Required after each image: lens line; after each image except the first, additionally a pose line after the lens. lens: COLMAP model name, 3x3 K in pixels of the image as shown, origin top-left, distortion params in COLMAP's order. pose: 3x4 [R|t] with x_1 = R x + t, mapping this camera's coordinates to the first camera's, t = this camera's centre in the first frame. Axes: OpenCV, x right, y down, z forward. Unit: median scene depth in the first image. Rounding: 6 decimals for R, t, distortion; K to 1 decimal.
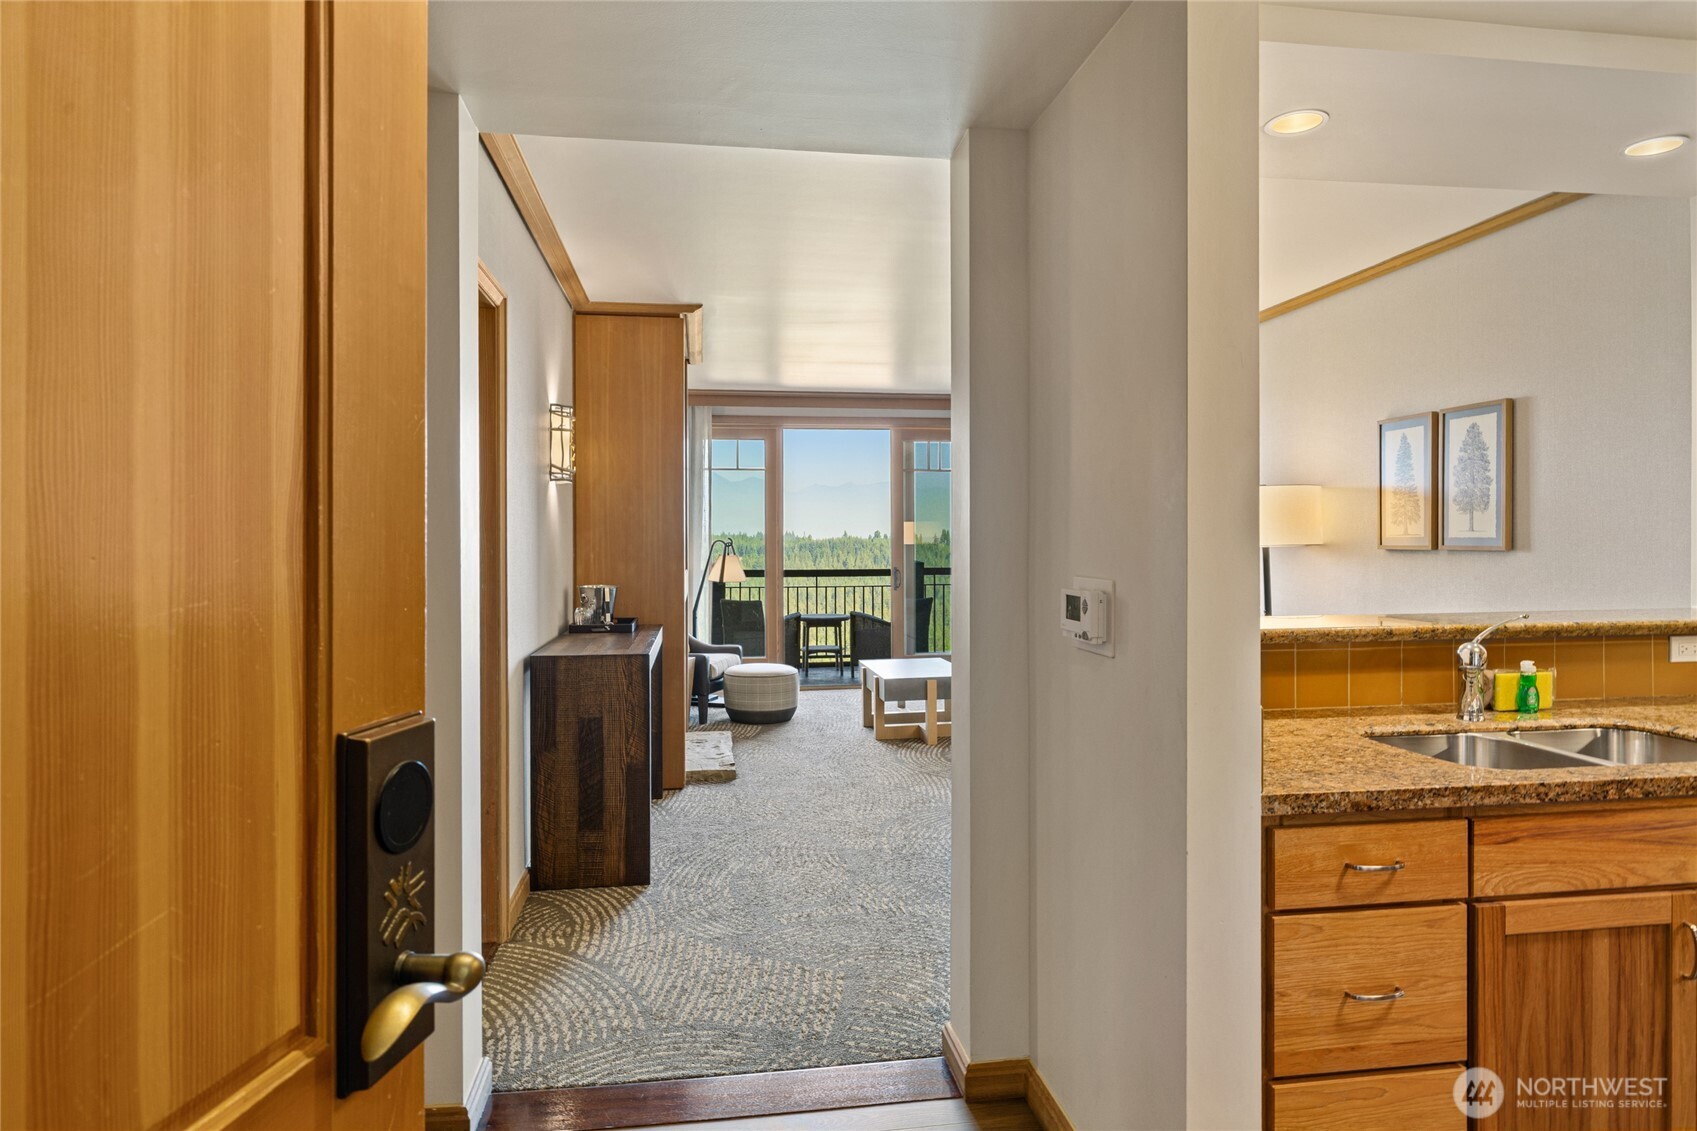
lens RADIAL K [[960.6, 0, 844.4], [0, 960.6, 545.6], [0, 0, 1]] dist [0.000262, 0.000313]
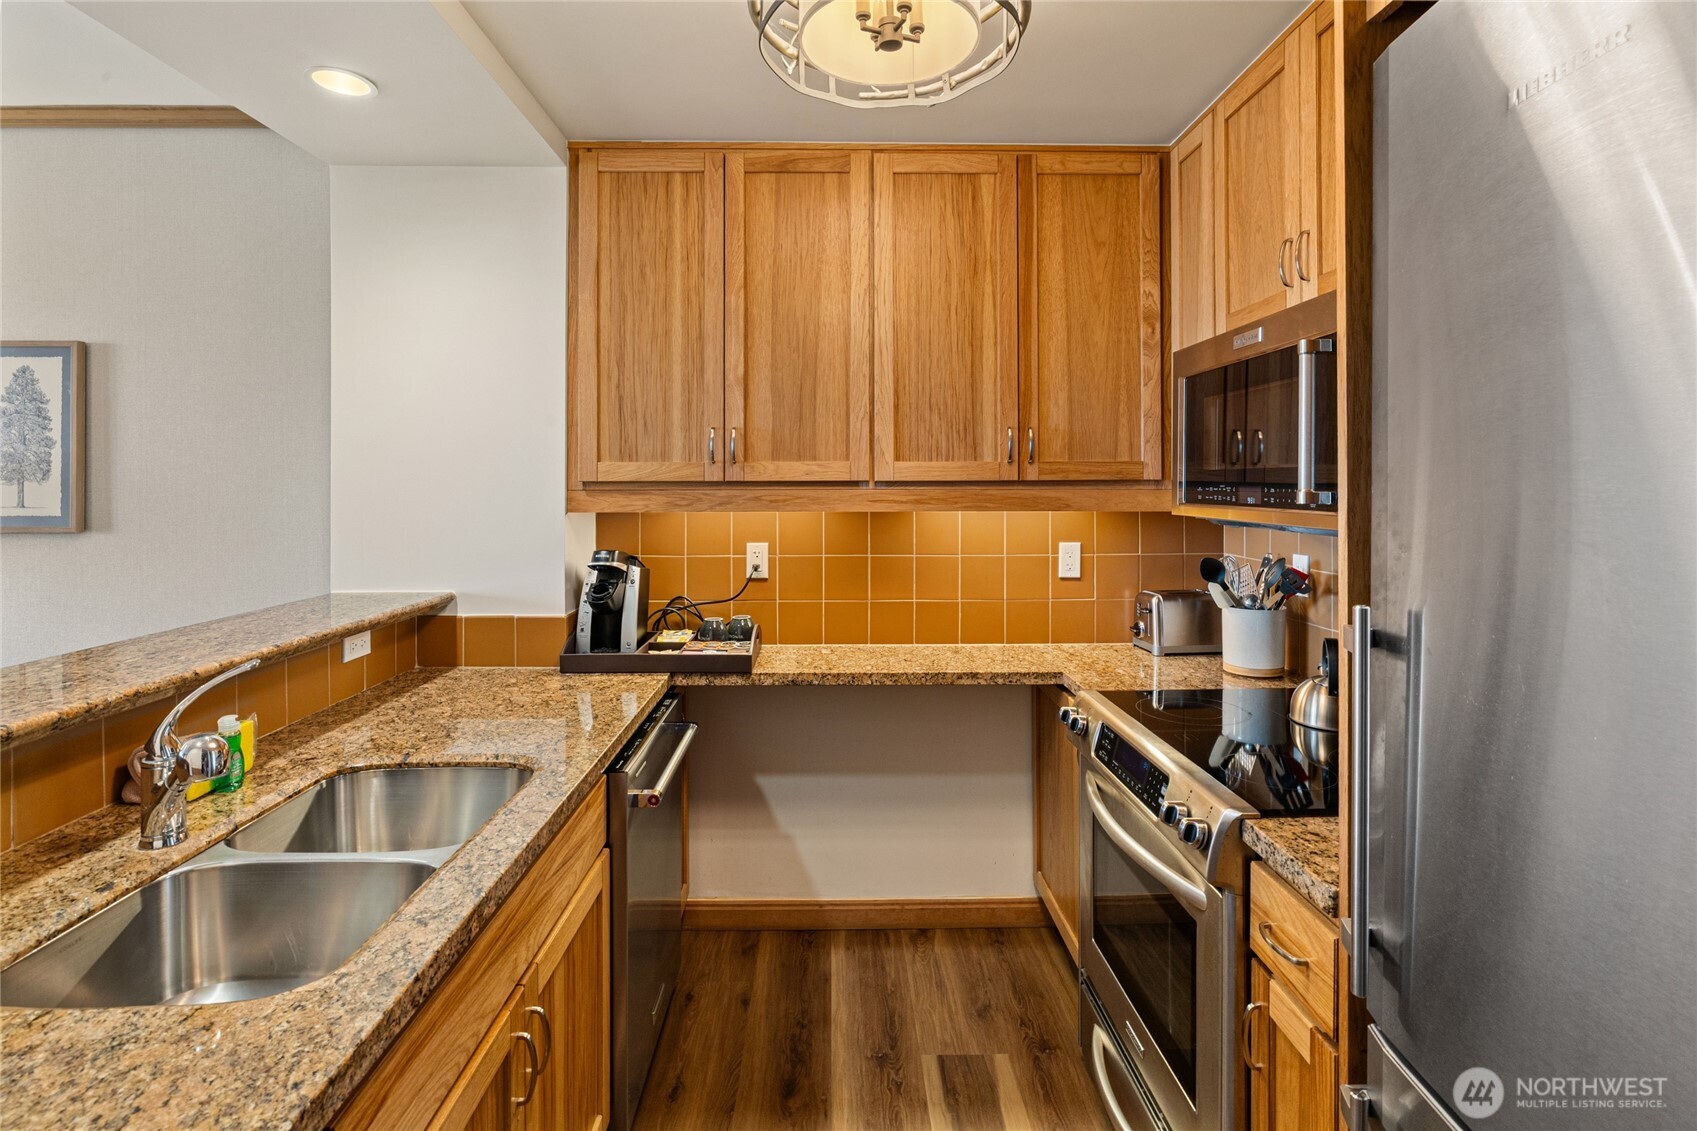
lens RADIAL K [[804.8, 0, 848.2], [0, 804.8, 489.9], [0, 0, 1]] dist [-0.000171, -0.000007]
pose [[0.128127, 0.003028, 0.991753, 0.167867], [0.005886, 0.999975, -0.003813, -0.036453], [-0.991740, 0.006326, 0.128106, 0.430239]]
